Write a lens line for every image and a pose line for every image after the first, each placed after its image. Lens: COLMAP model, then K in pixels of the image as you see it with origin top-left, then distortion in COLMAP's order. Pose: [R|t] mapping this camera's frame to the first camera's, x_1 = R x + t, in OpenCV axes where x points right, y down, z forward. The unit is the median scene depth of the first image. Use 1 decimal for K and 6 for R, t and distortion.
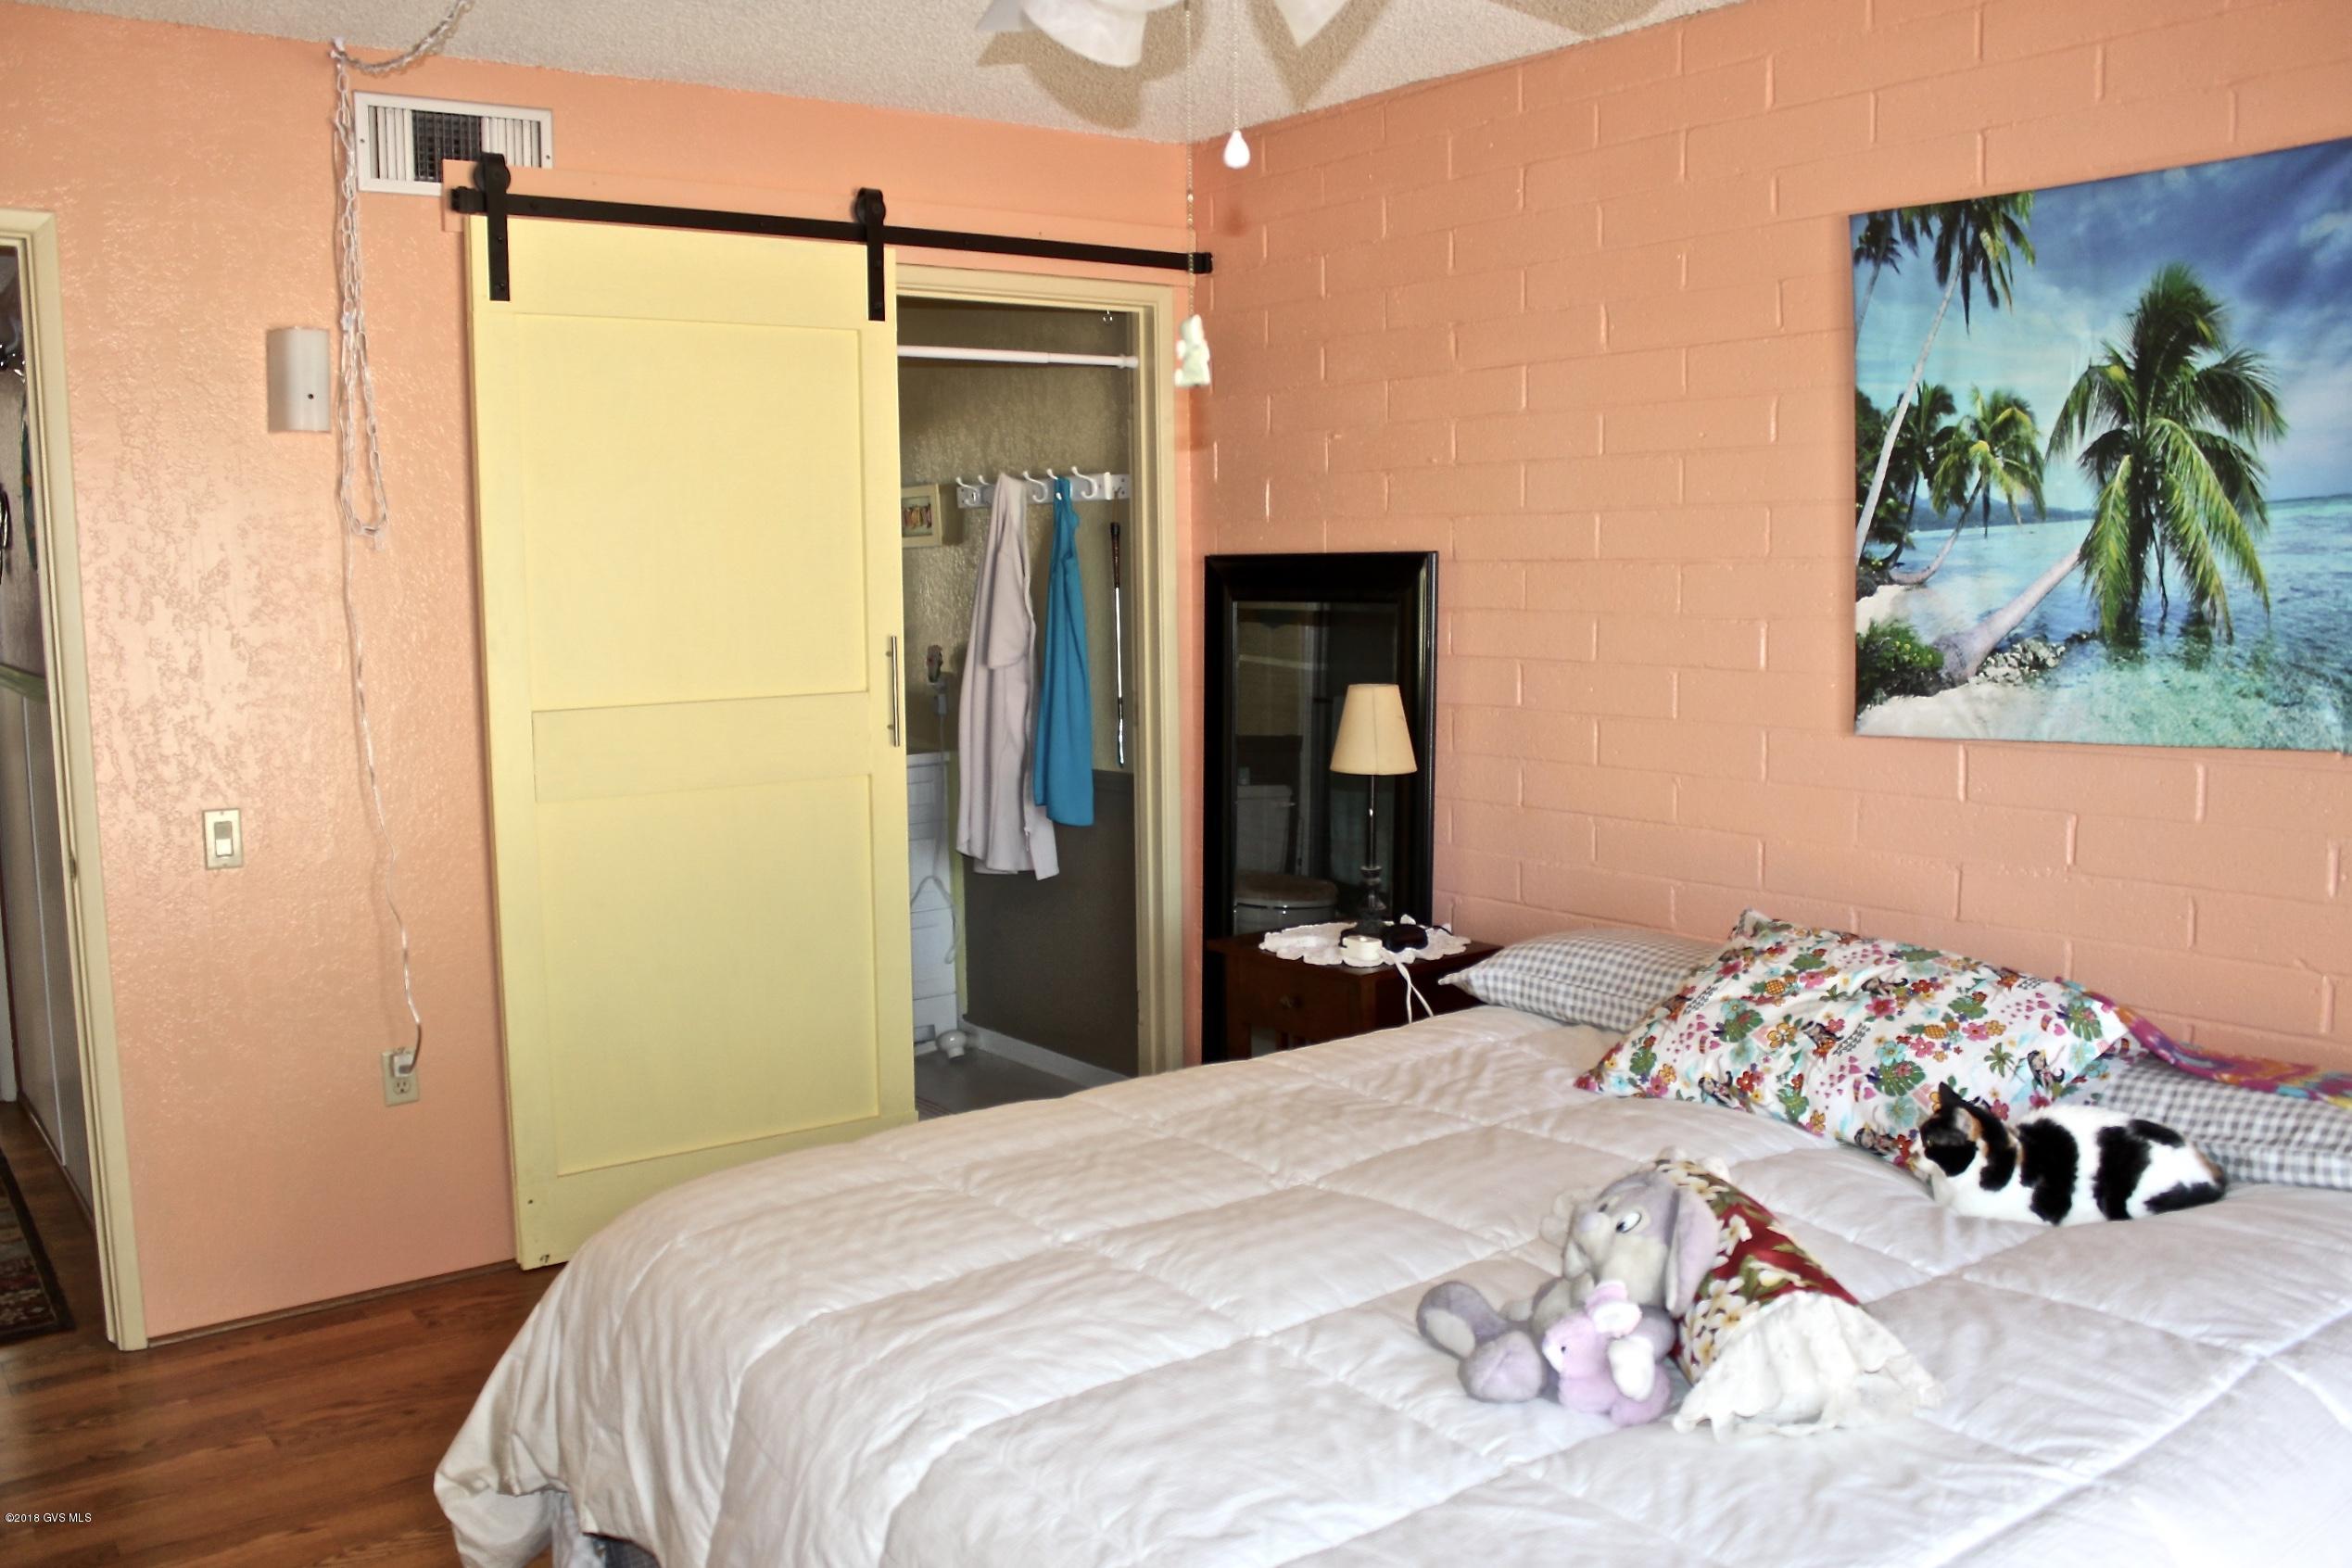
lens RADIAL K [[1978.9, 0, 1176.3], [0, 1978.9, 792.5], [0, 0, 1]] dist [-0.061911, 0.032091]
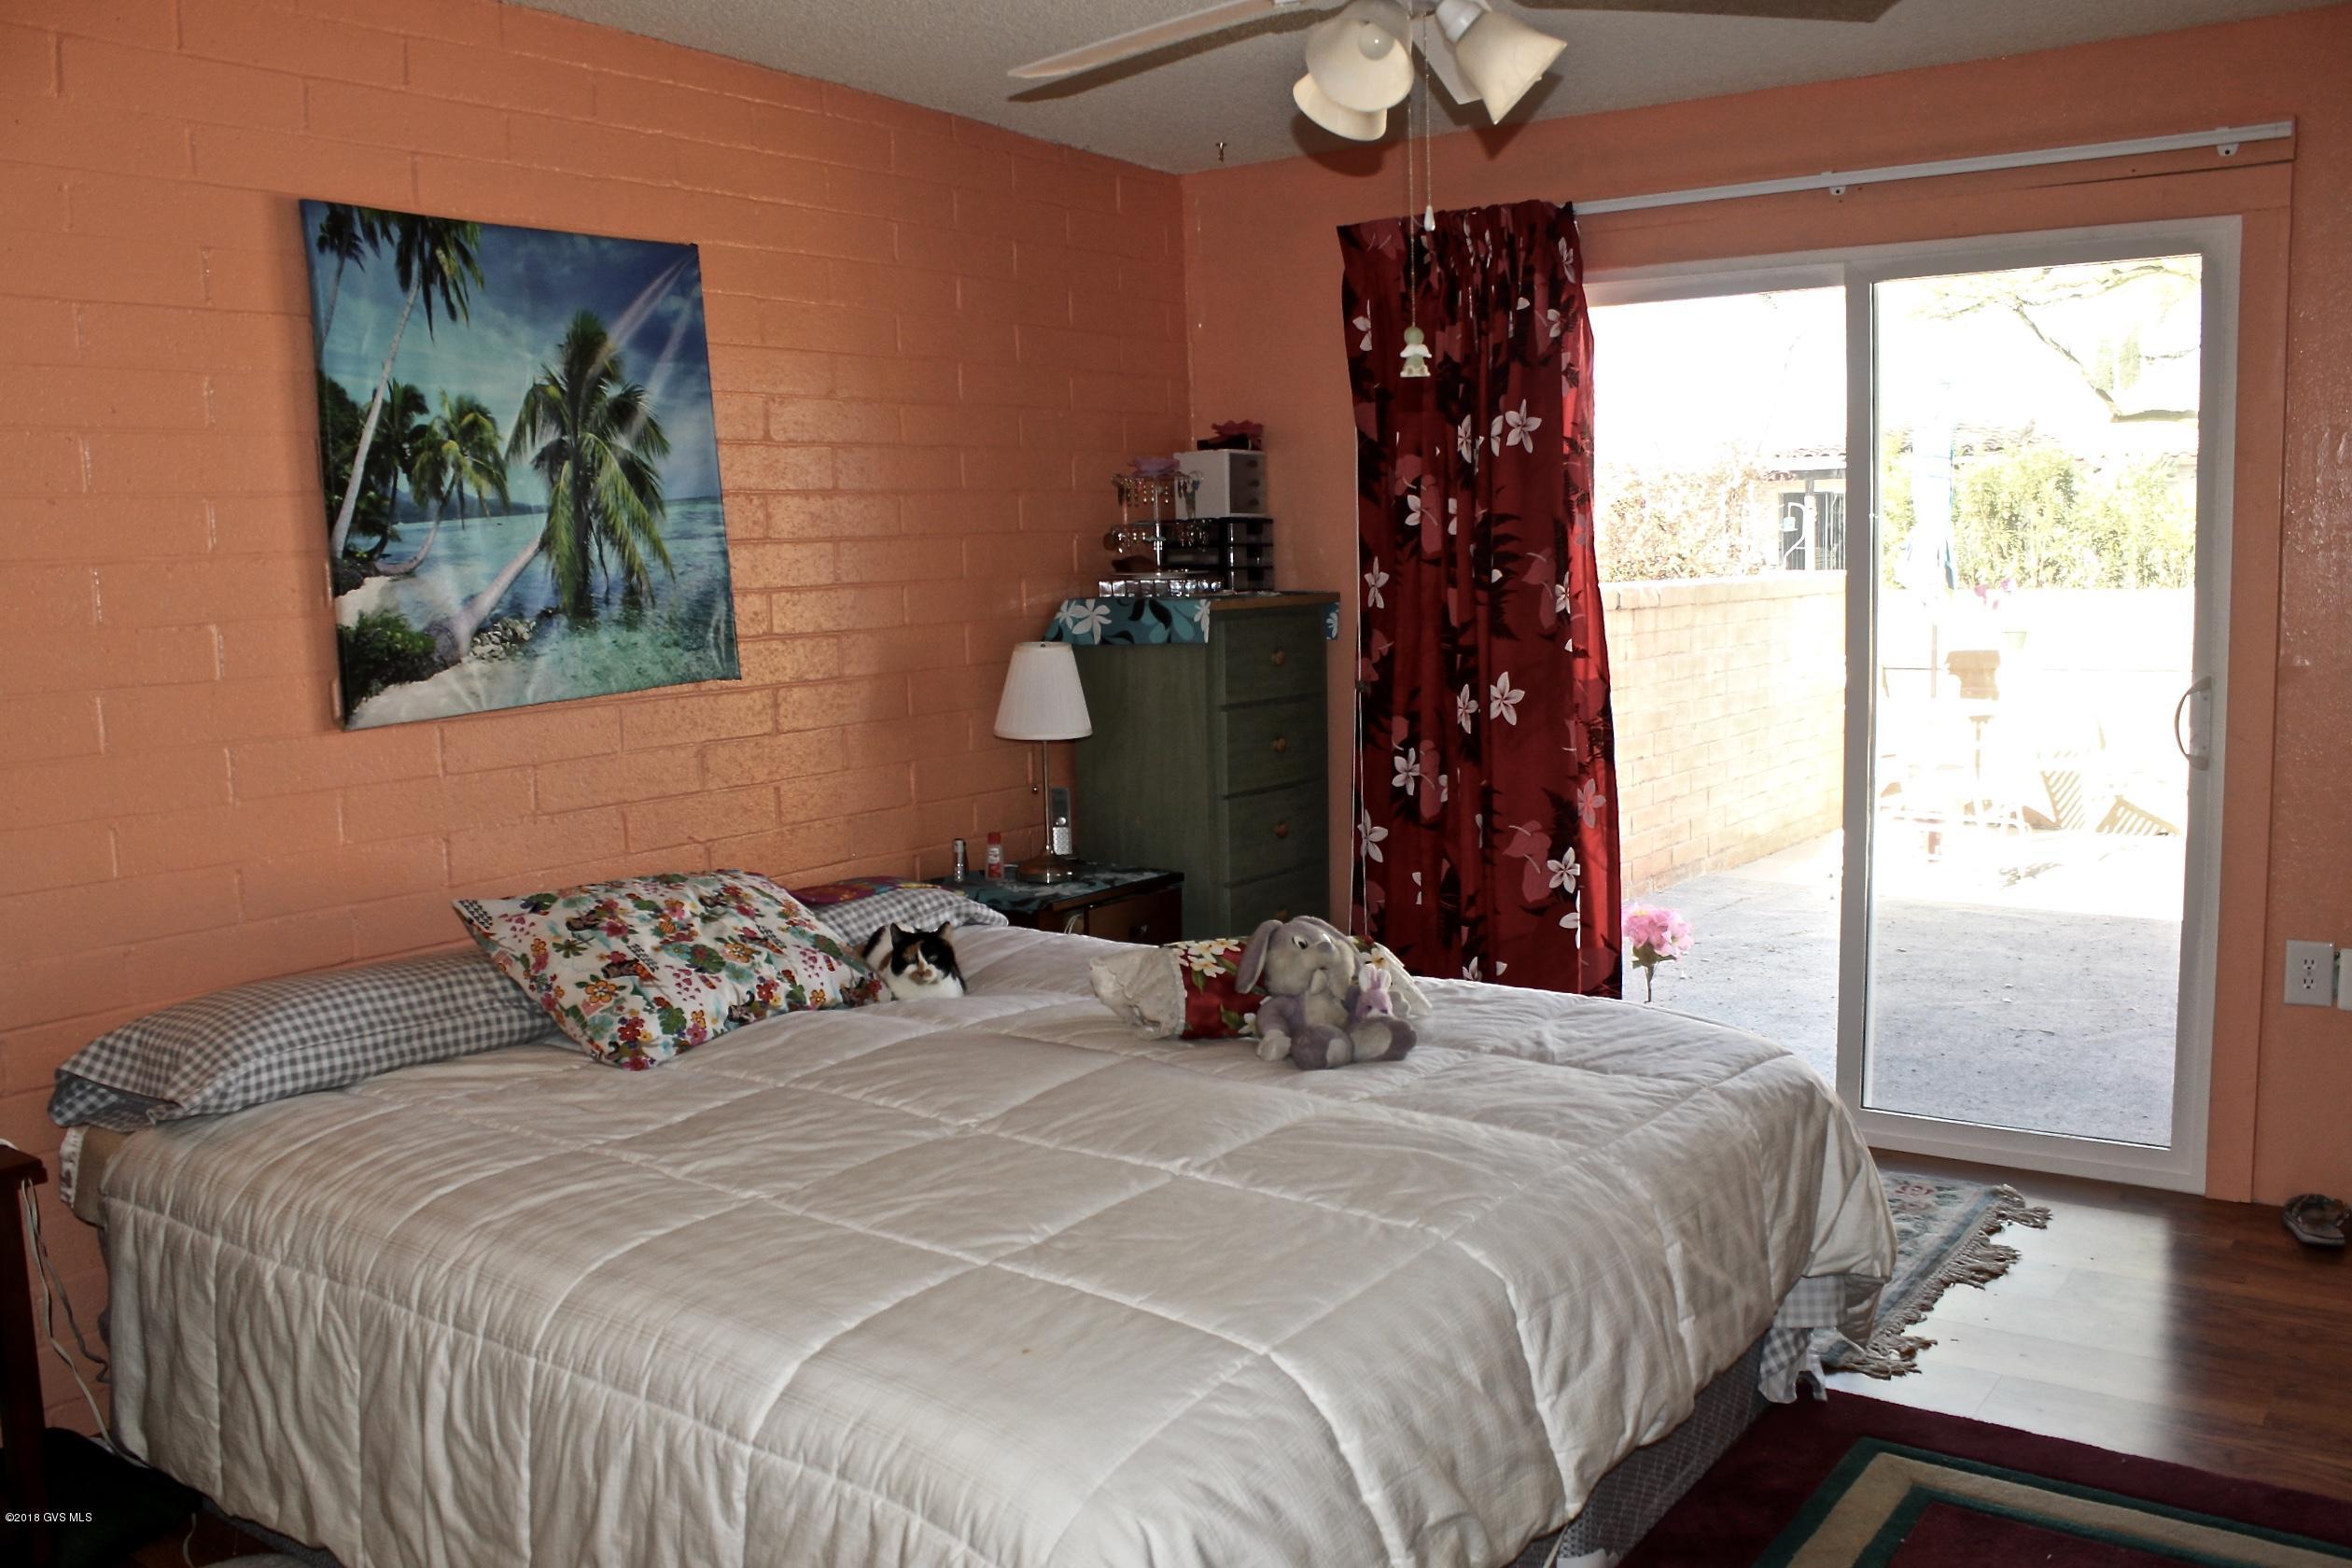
lens RADIAL K [[1978.9, 0, 1168.7], [0, 1978.9, 775.5], [0, 0, 1]] dist [-0.061911, 0.032091]
pose [[-0.269475, -0.096460, 0.958164, -0.771234], [0.143680, 0.979807, 0.139048, -0.092029], [-0.952229, 0.175138, -0.250174, 0.933410]]
